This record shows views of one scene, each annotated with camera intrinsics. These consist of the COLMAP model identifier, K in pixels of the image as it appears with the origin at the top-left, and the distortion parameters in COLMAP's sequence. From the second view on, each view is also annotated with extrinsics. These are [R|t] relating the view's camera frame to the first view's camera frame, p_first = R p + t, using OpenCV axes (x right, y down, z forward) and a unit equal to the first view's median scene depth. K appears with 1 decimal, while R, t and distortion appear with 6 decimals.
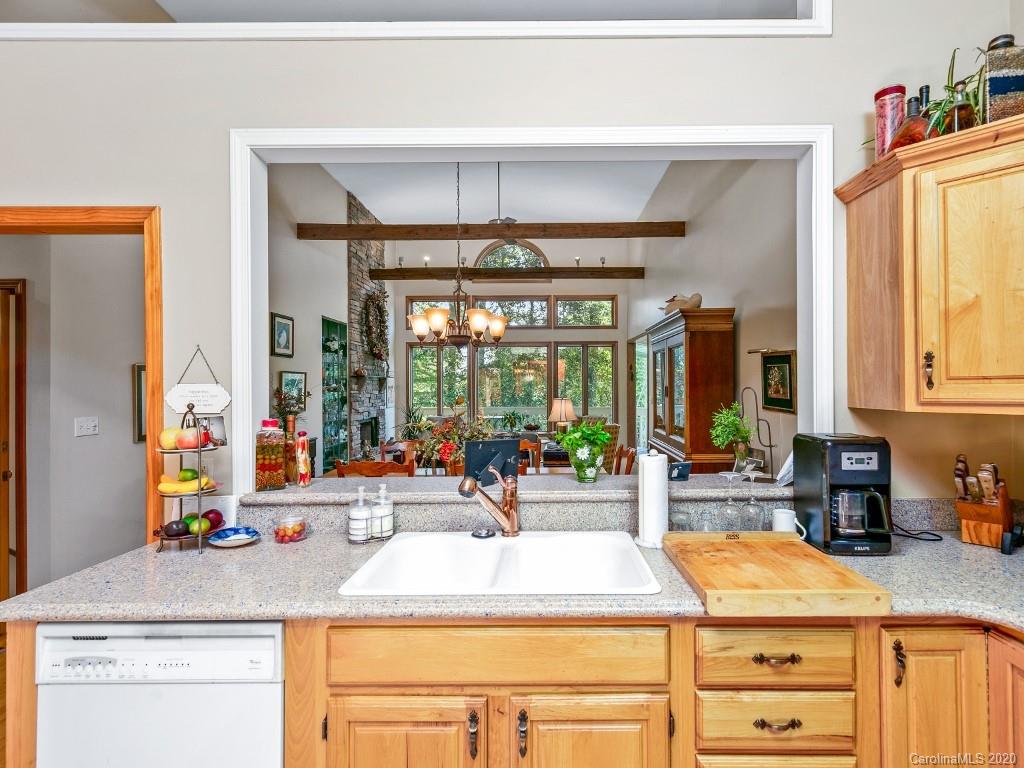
lens RADIAL K [[519.8, 0, 537.3], [0, 519.8, 387.1], [0, 0, 1]] dist [0.005899, 0.001271]
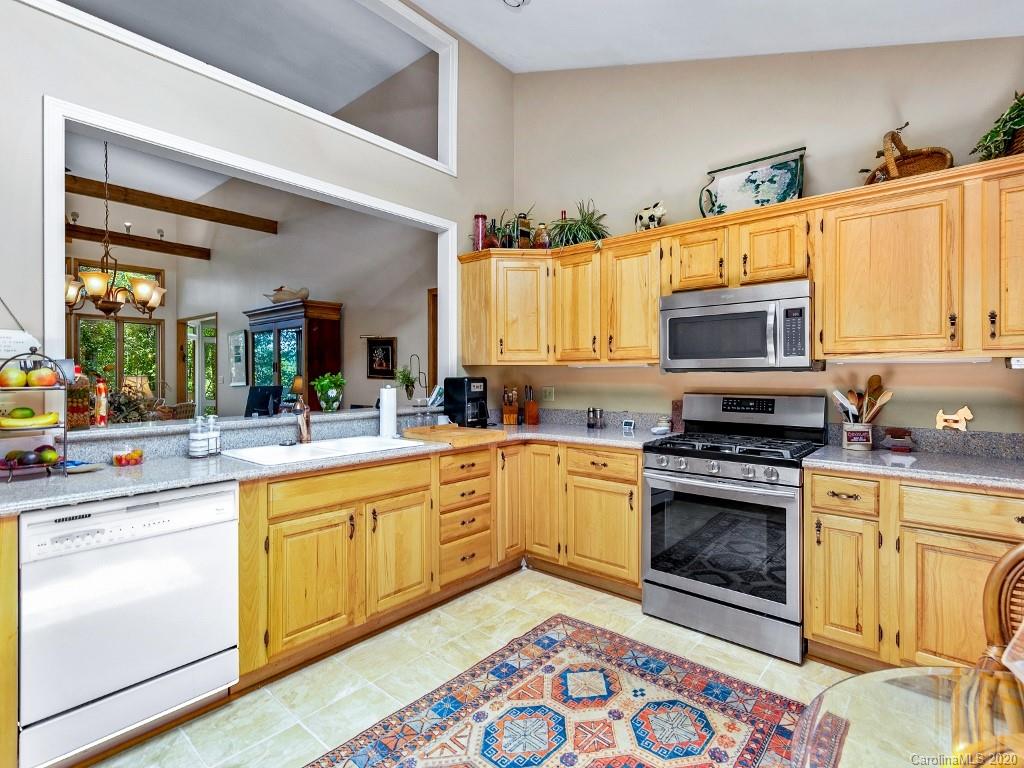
lens RADIAL K [[511.1, 0, 513.1], [0, 511.1, 376.7], [0, 0, 1]] dist [-0.000243, 0.000166]
pose [[0.649243, 0.004569, 0.760567, -0.783022], [-0.003109, 0.999990, -0.003353, 0.090025], [-0.760574, -0.000188, 0.649251, -0.433554]]
